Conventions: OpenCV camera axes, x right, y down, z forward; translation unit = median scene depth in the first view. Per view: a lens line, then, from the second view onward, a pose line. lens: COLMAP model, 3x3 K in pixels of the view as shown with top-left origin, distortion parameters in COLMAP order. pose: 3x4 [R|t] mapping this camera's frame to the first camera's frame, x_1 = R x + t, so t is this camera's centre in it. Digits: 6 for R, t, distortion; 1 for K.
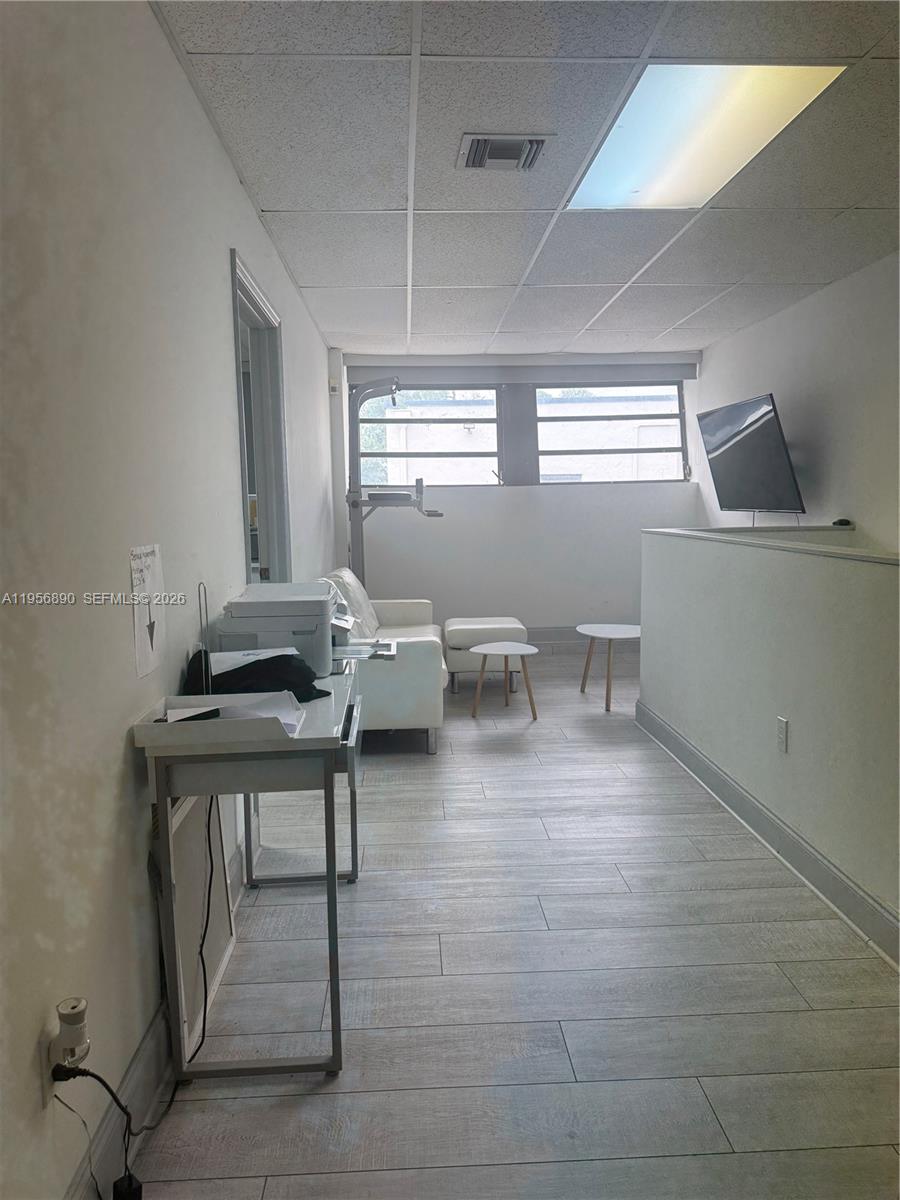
lens RADIAL K [[841.7, 0, 445.2], [0, 841.7, 601.7], [0, 0, 1]] dist [0.147919, -0.254510]
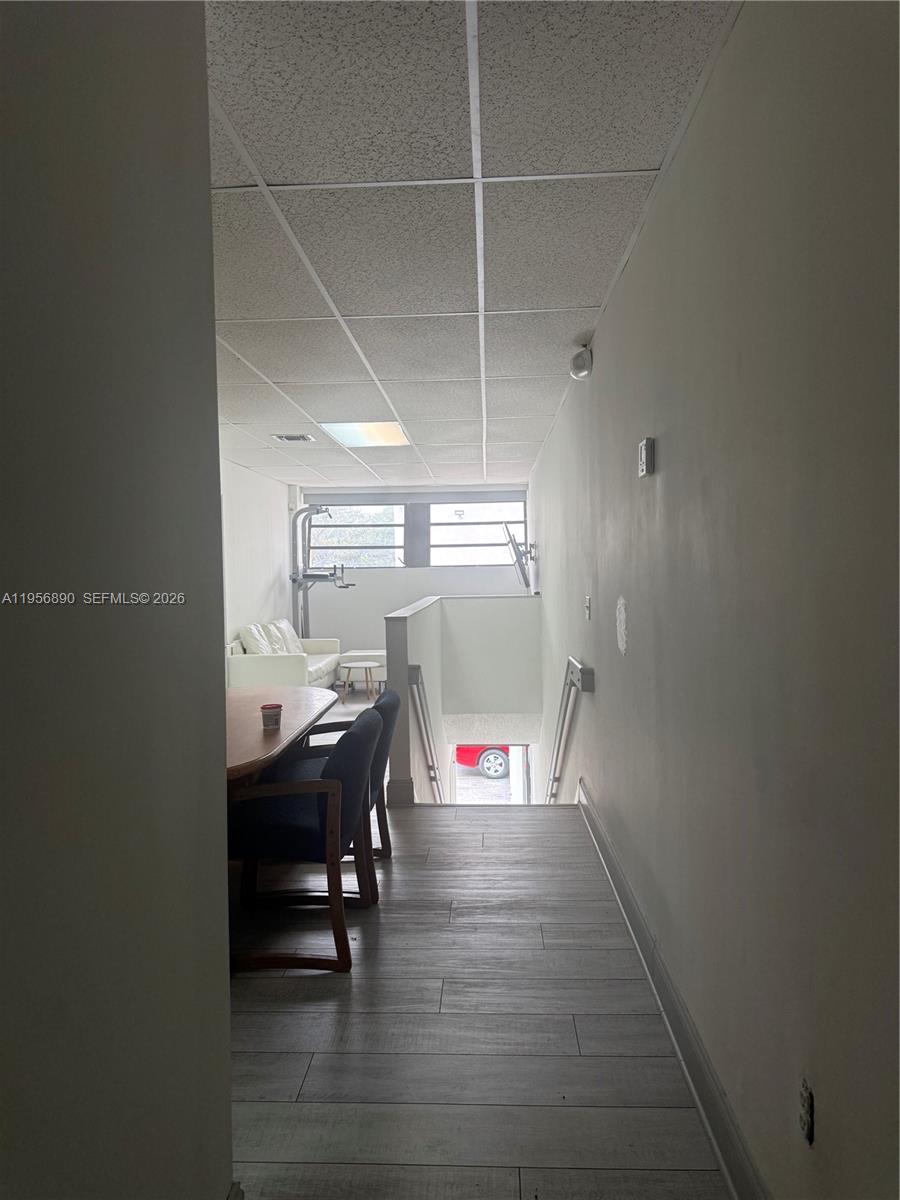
lens RADIAL K [[841.7, 0, 445.2], [0, 841.7, 601.7], [0, 0, 1]] dist [0.147919, -0.254510]
pose [[0.995285, 0.001567, -0.096982, 0.299169], [-0.009087, 0.996978, -0.077149, 0.043425], [0.096568, 0.077666, 0.992292, -0.523398]]
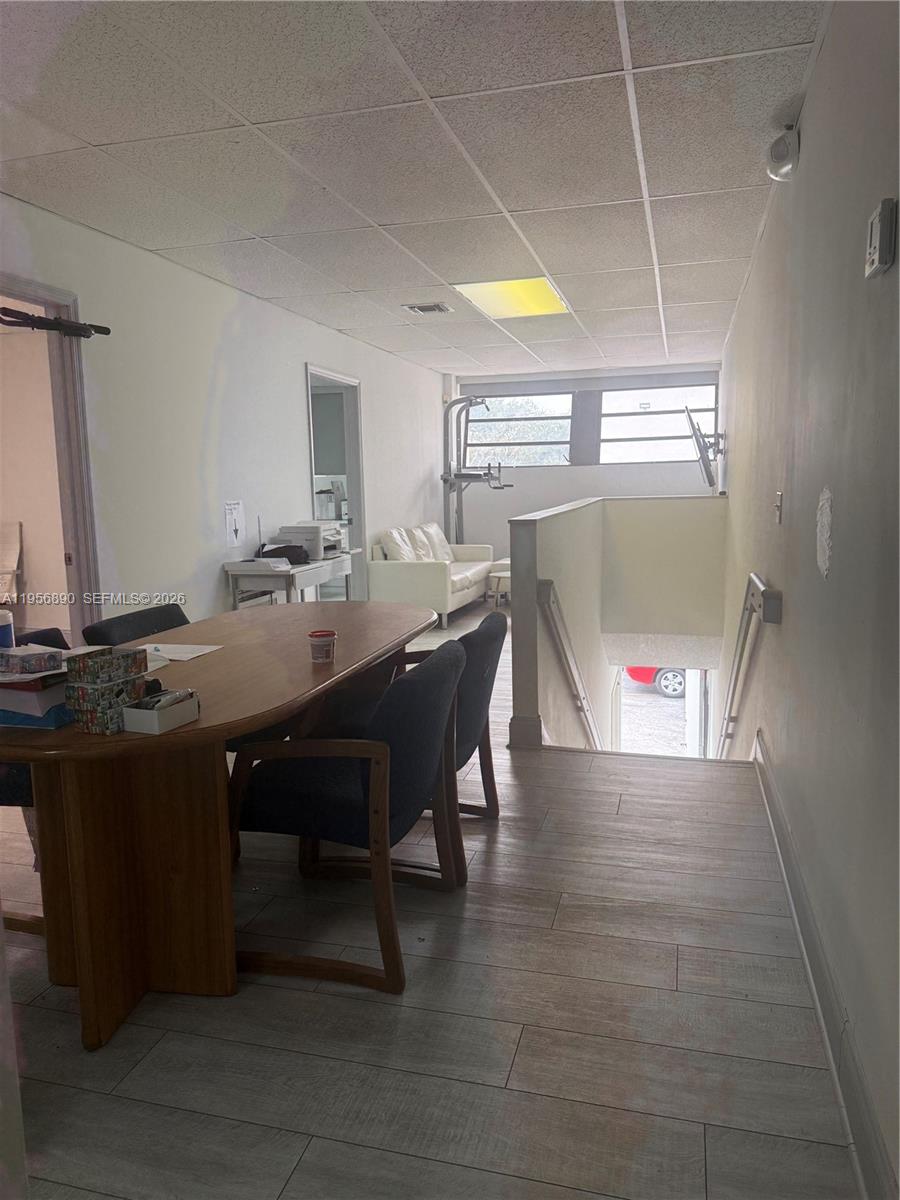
lens RADIAL K [[841.7, 0, 445.2], [0, 841.7, 601.7], [0, 0, 1]] dist [0.147919, -0.254510]
pose [[0.950338, 0.041654, -0.308421, 0.317923], [-0.031158, 0.998758, 0.038878, 0.036518], [0.309657, -0.027337, 0.950455, -0.383859]]
